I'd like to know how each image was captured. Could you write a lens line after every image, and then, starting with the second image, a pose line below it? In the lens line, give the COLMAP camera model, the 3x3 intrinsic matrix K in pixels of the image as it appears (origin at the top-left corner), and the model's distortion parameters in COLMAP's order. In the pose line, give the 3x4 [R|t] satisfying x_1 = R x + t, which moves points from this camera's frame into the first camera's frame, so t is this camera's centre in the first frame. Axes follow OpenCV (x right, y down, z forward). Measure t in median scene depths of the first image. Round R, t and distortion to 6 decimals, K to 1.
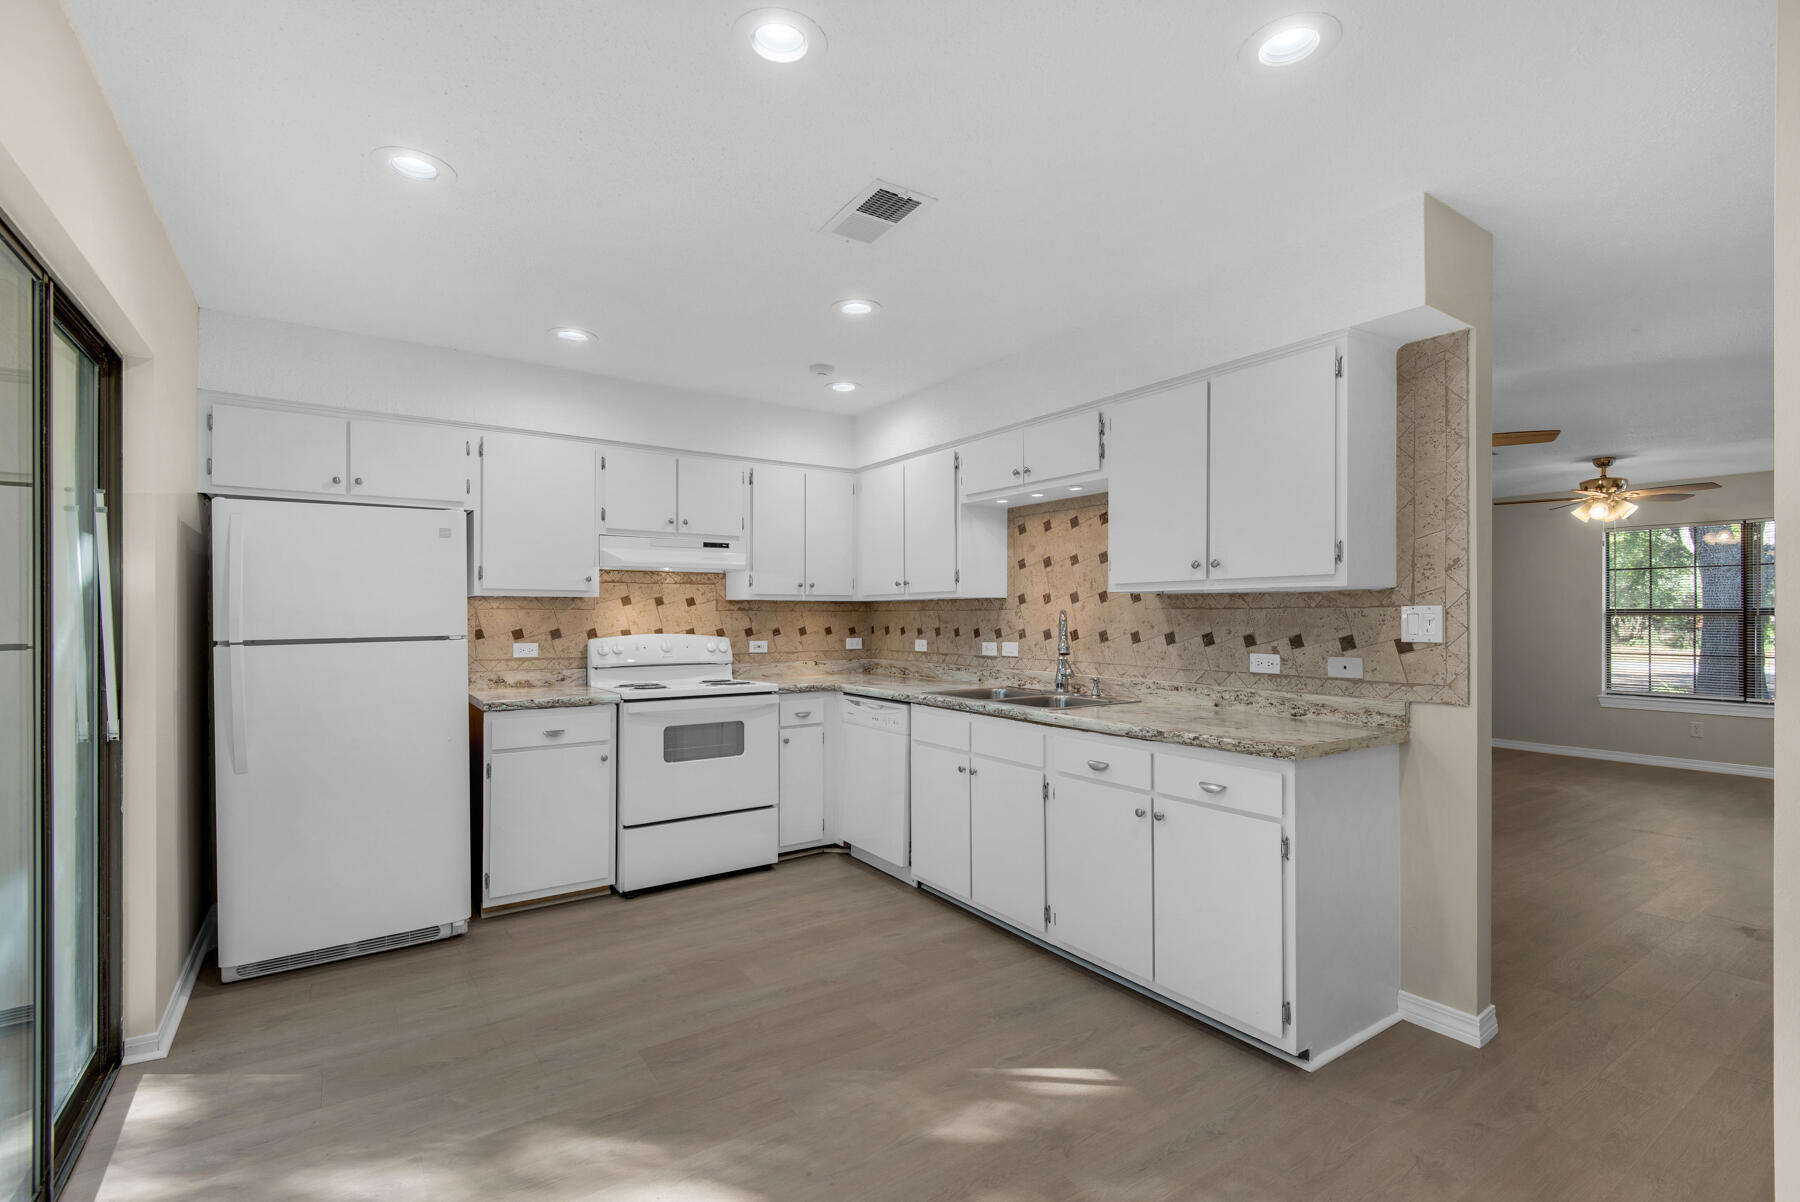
lens RADIAL K [[824.0, 0, 899.7], [0, 824.0, 606.9], [0, 0, 1]] dist [0.049396, -0.025586]
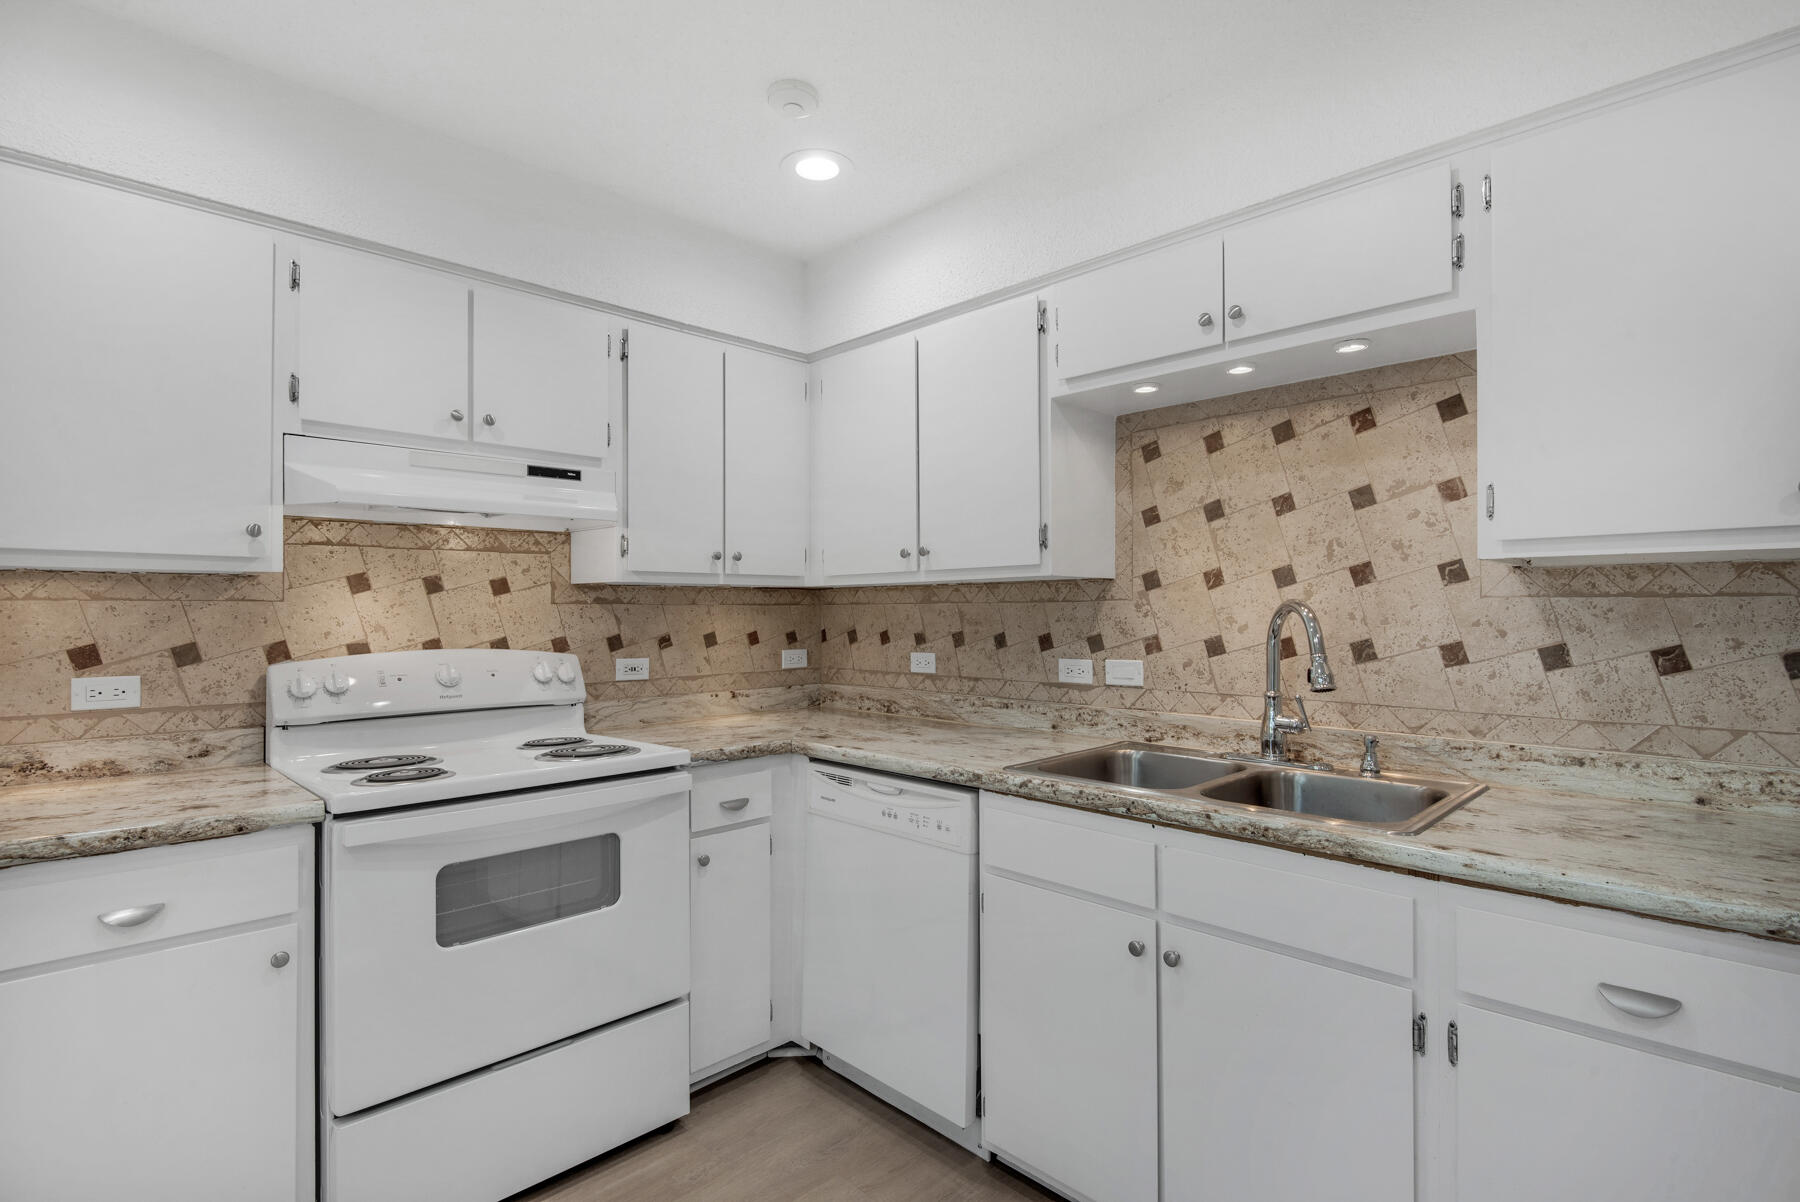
lens RADIAL K [[874.5, 0, 900.0], [0, 874.5, 601.0], [0, 0, 1]] dist [0.027437, -0.023626]
pose [[0.983364, -0.001077, 0.181643, -0.119992], [0.001162, 0.999999, -0.000362, 0.004066], [-0.181642, 0.000567, 0.983365, 0.464917]]
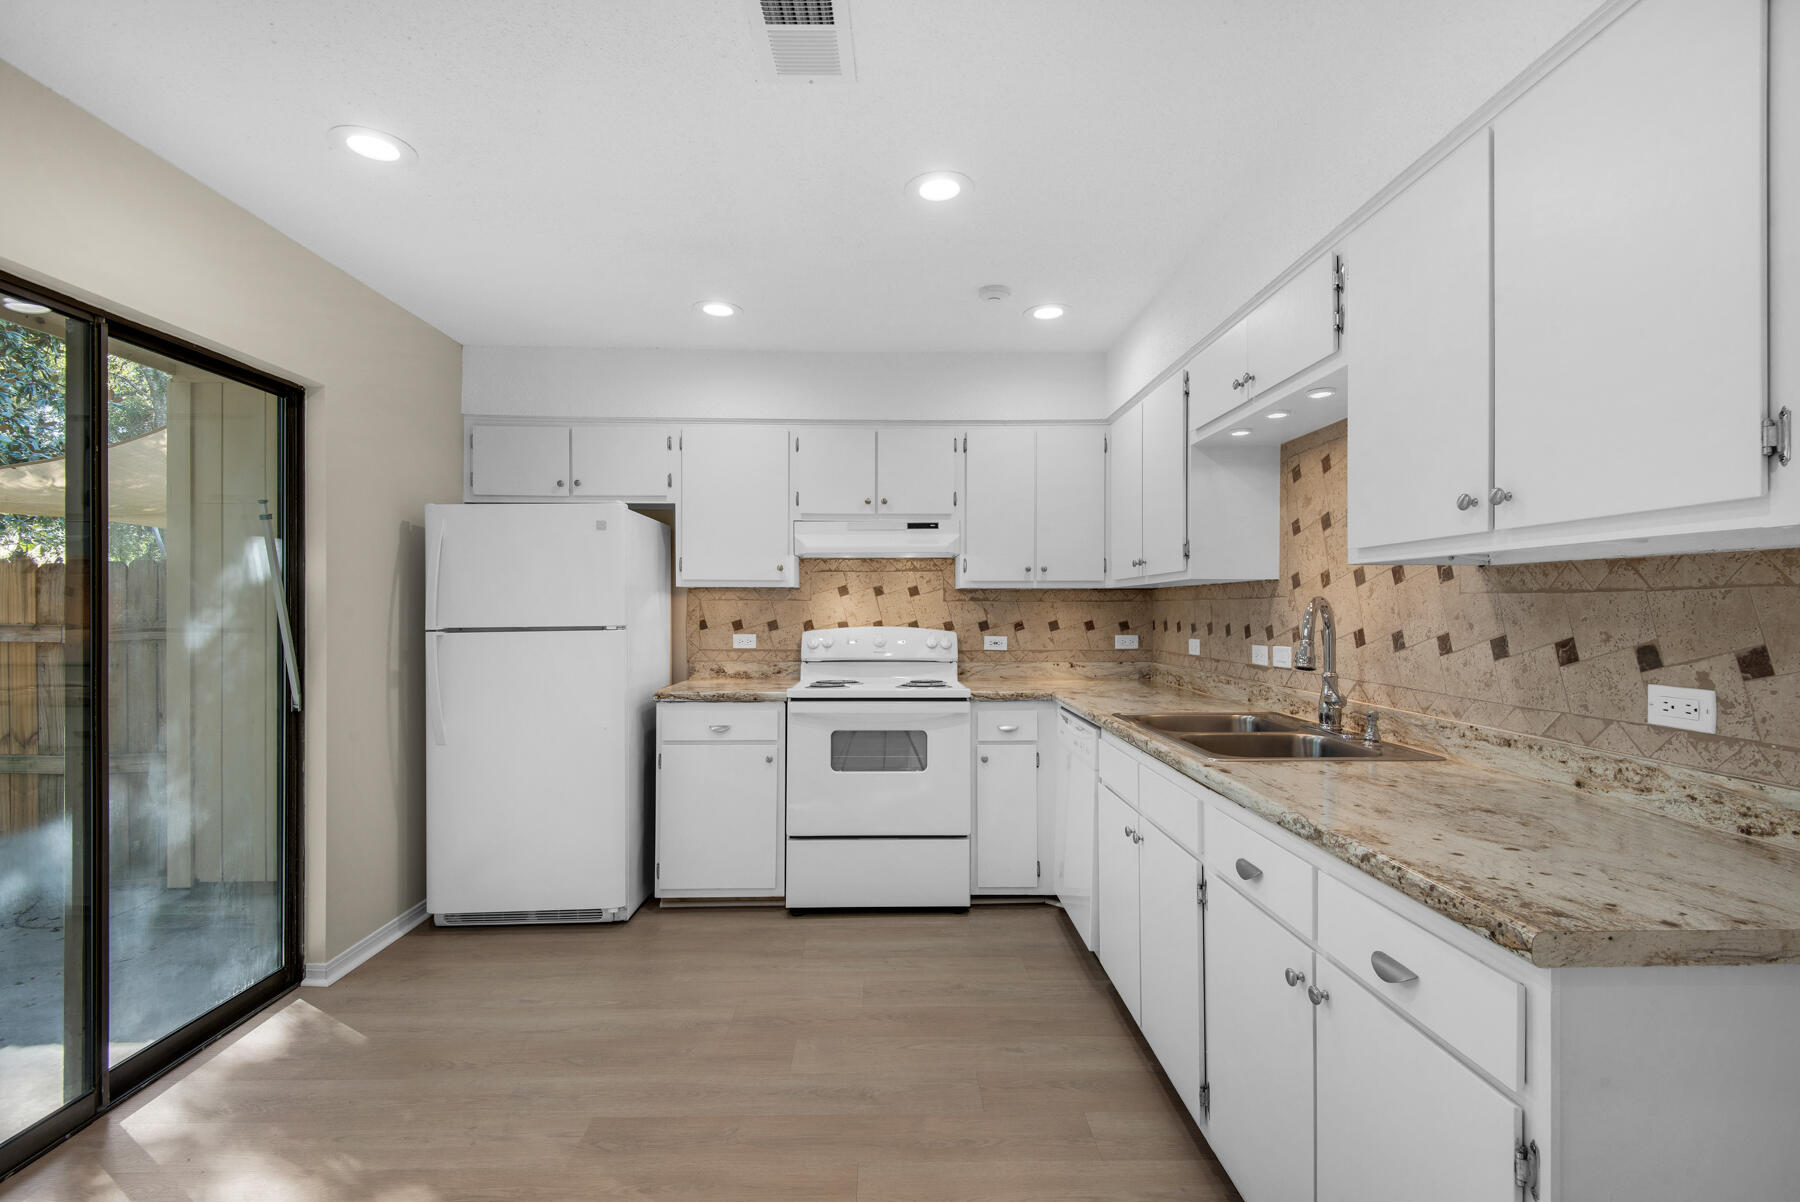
lens RADIAL K [[824.0, 0, 899.7], [0, 824.0, 606.9], [0, 0, 1]] dist [0.049396, -0.025586]
pose [[0.836657, -0.000632, -0.547727, 0.247838], [0.005823, 0.999953, 0.007741, 0.004336], [0.547696, -0.009666, 0.836621, 0.277049]]
